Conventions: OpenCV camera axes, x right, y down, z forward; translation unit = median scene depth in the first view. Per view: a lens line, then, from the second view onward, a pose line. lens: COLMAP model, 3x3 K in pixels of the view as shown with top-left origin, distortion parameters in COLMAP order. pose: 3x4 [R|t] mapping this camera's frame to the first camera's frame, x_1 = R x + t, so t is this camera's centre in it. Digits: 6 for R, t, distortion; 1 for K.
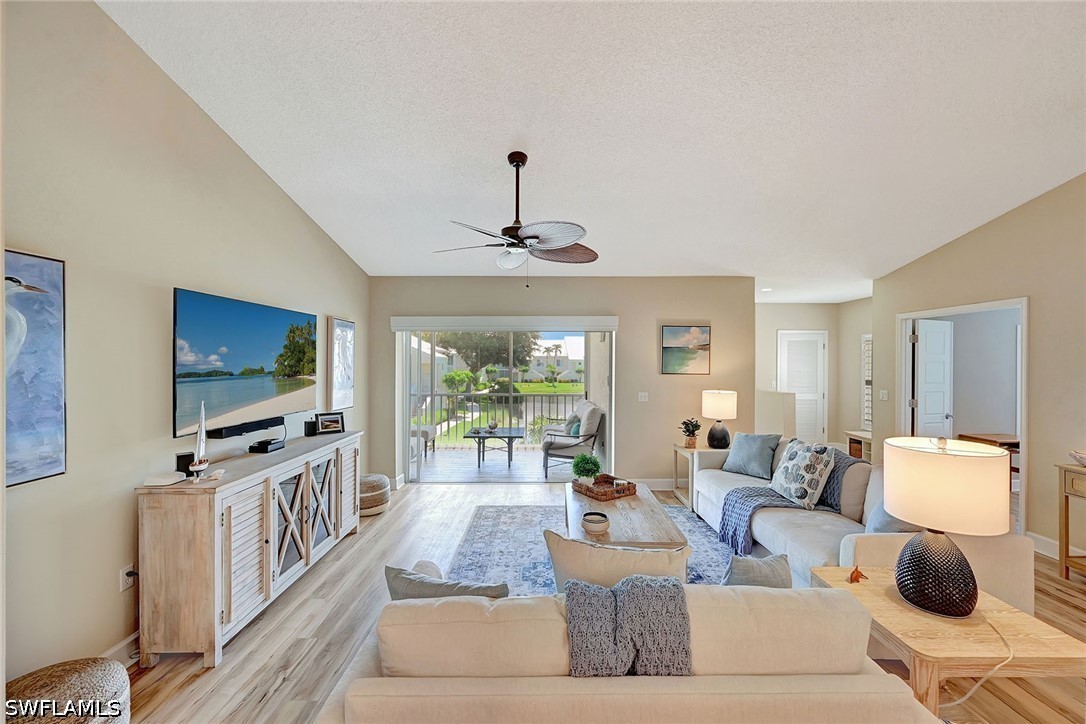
lens RADIAL K [[439.7, 0, 542.5], [0, 439.7, 367.3], [0, 0, 1]] dist [-0.001149, 0.000918]
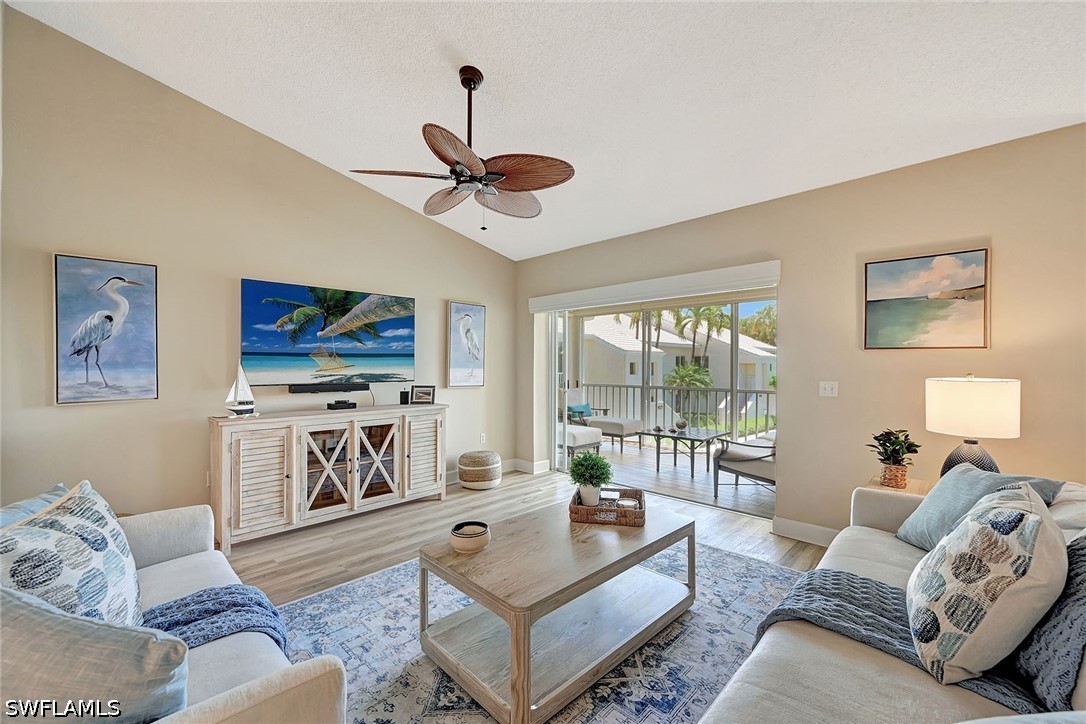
lens RADIAL K [[439.7, 0, 535.6], [0, 439.7, 364.8], [0, 0, 1]] dist [-0.001149, 0.000918]
pose [[0.712594, -0.001077, -0.701576, 0.363533], [-0.008636, 0.999910, -0.010306, 0.044402], [0.701524, 0.013402, 0.712520, 0.299474]]
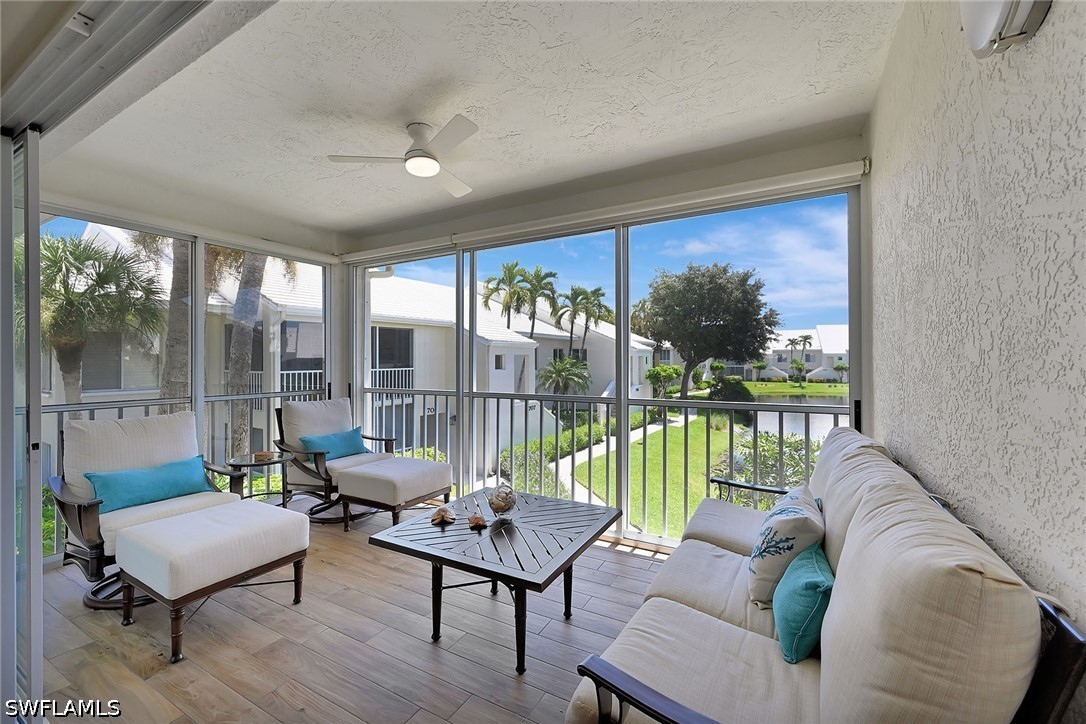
lens RADIAL K [[439.7, 0, 537.3], [0, 439.7, 360.0], [0, 0, 1]] dist [-0.001149, 0.000918]
pose [[0.868205, -0.004890, -0.496182, 0.093161], [-0.000403, 0.999944, -0.010559, 0.045885], [0.496206, 0.009367, 0.868155, 1.003604]]
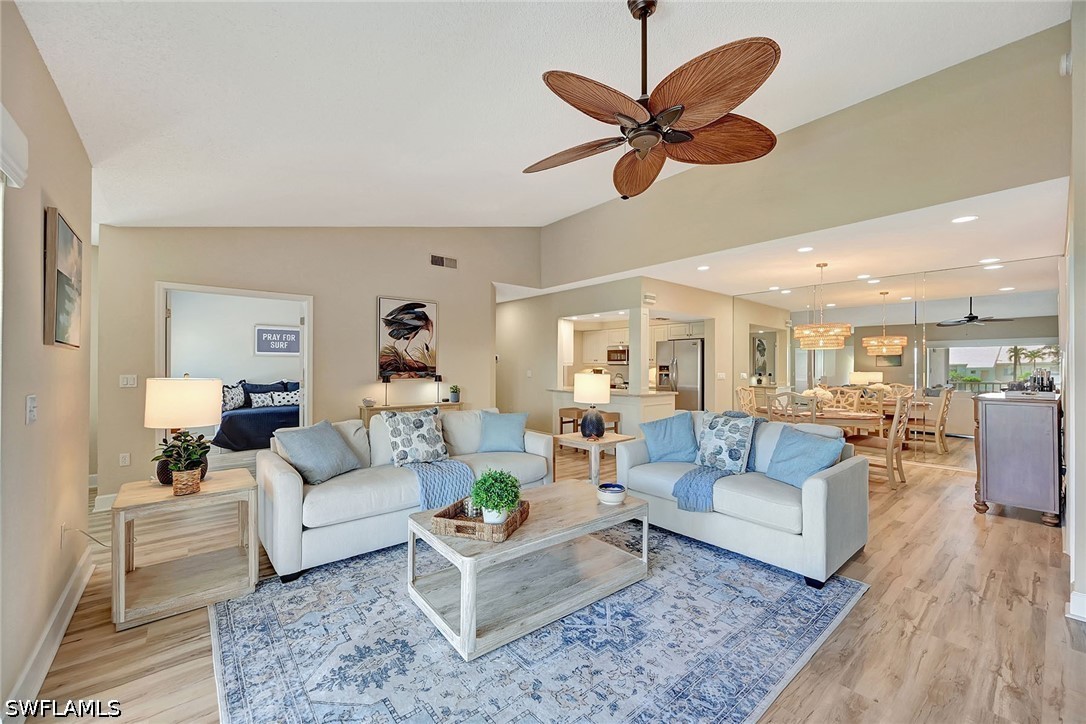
lens RADIAL K [[439.7, 0, 535.3], [0, 439.7, 360.3], [0, 0, 1]] dist [-0.001149, 0.000918]
pose [[-0.640722, 0.005008, 0.767756, -0.271818], [0.004667, 0.999986, -0.002628, 0.032401], [-0.767758, 0.001899, -0.640737, 0.920554]]
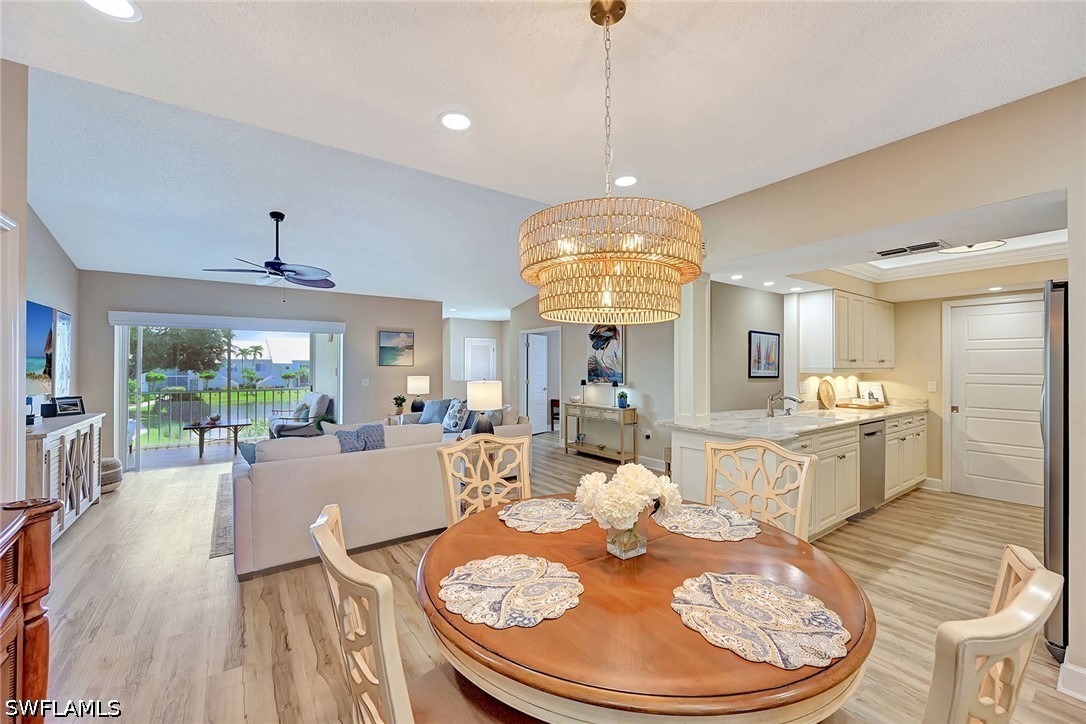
lens RADIAL K [[439.7, 0, 547.6], [0, 439.7, 360.2], [0, 0, 1]] dist [-0.001149, 0.000918]
pose [[0.812144, 0.005732, 0.583429, -0.109257], [0.010002, 0.999668, -0.023744, 0.036337], [-0.583372, 0.025119, 0.811817, -0.446458]]
